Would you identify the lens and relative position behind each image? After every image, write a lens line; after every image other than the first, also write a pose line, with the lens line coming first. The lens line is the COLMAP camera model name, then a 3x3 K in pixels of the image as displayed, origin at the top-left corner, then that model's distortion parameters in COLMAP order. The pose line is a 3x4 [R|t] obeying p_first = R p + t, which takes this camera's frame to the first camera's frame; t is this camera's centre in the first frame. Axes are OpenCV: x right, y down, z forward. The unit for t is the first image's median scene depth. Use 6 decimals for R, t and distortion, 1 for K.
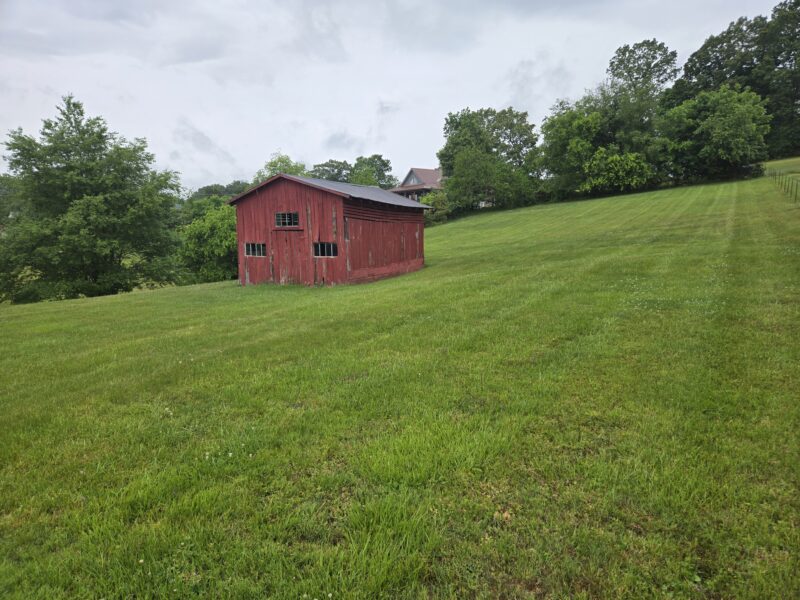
lens RADIAL K [[522.5, 0, 400.0], [0, 522.5, 300.0], [0, 0, 1]] dist [0.277469, -0.164666]
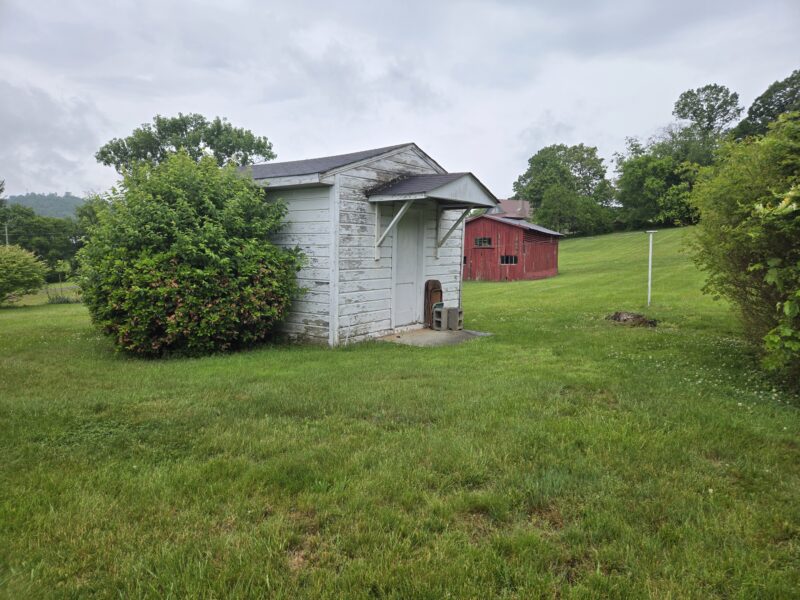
lens RADIAL K [[538.3, 0, 400.0], [0, 538.3, 300.0], [0, 0, 1]] dist [0.116588, 0.000411]
pose [[0.995946, 0.026910, -0.085835, -0.058469], [-0.030748, 0.998571, -0.043712, 0.019573], [0.084536, 0.046175, 0.995350, -0.119750]]
